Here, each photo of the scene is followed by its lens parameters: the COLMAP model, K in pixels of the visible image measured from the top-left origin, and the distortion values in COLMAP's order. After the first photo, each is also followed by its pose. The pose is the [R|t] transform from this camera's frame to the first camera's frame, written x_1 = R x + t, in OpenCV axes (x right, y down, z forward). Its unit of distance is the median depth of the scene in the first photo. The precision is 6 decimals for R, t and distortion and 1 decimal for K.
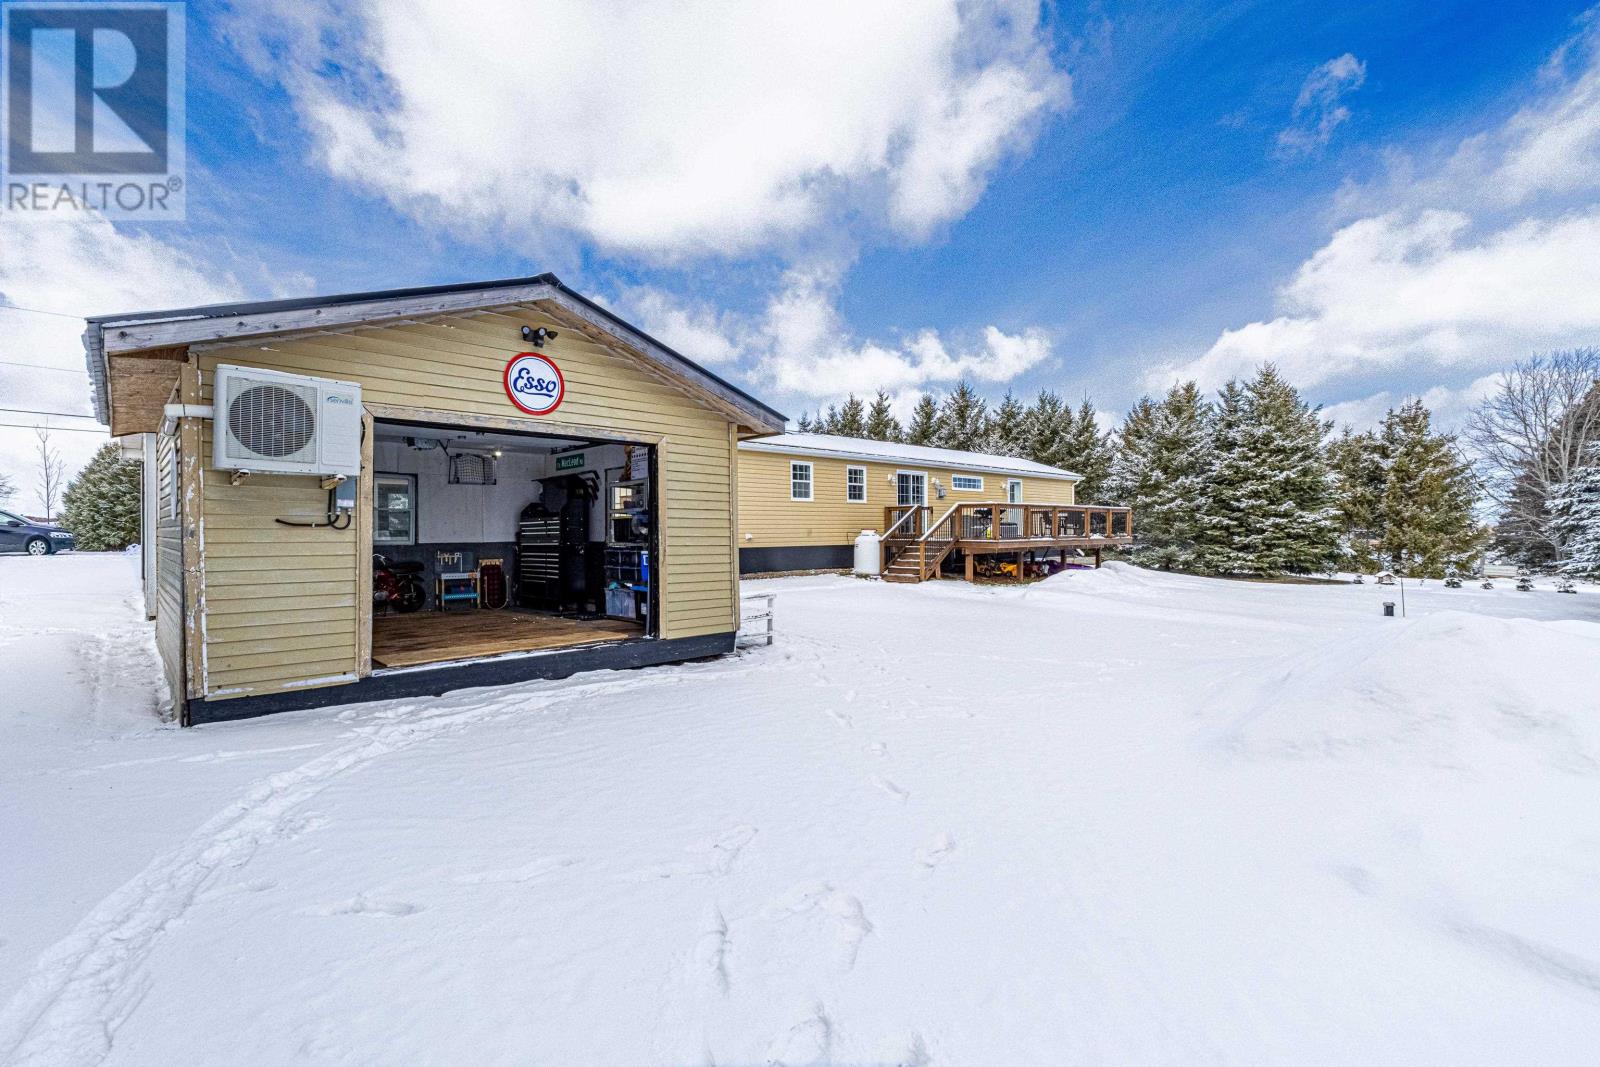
lens RADIAL K [[736.5, 0, 748.8], [0, 736.5, 532.3], [0, 0, 1]] dist [0.004972, -0.001822]
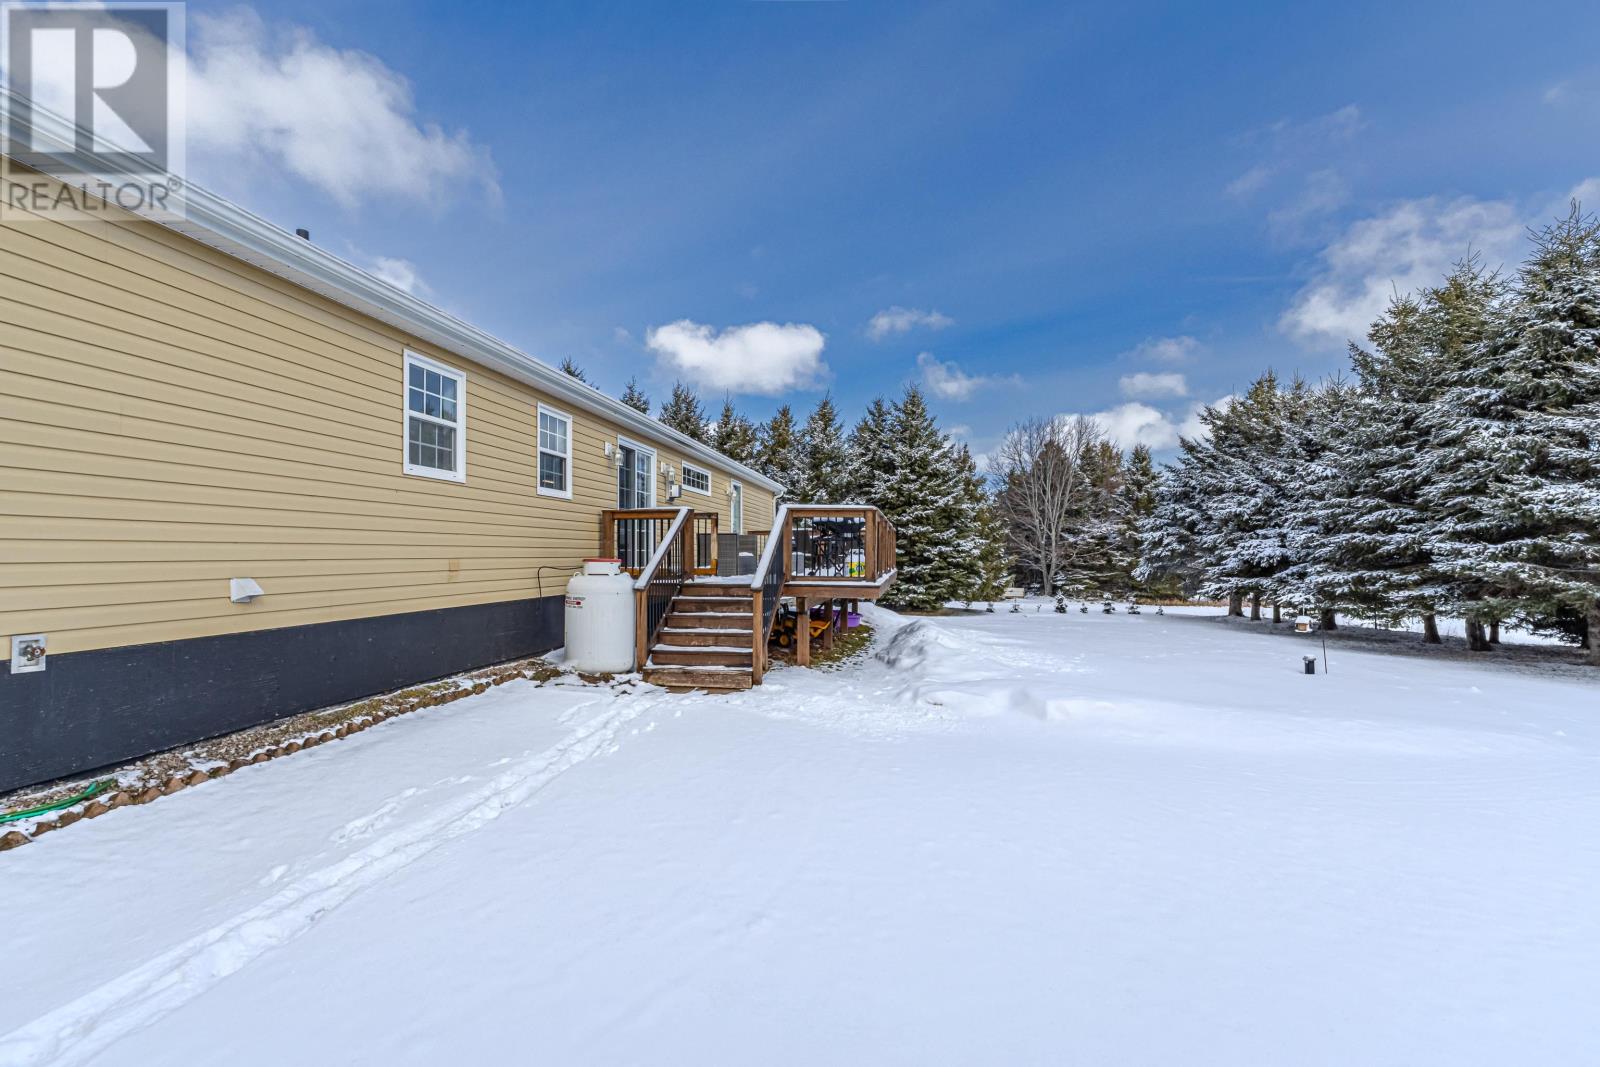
lens RADIAL K [[698.8, 0, 808.3], [0, 698.8, 537.9], [0, 0, 1]] dist [0.014766, -0.000081]
pose [[0.712337, 0.022329, 0.701482, -0.037487], [-0.004087, 0.999609, -0.027669, -0.007484], [-0.701825, 0.016842, 0.712150, 0.756422]]
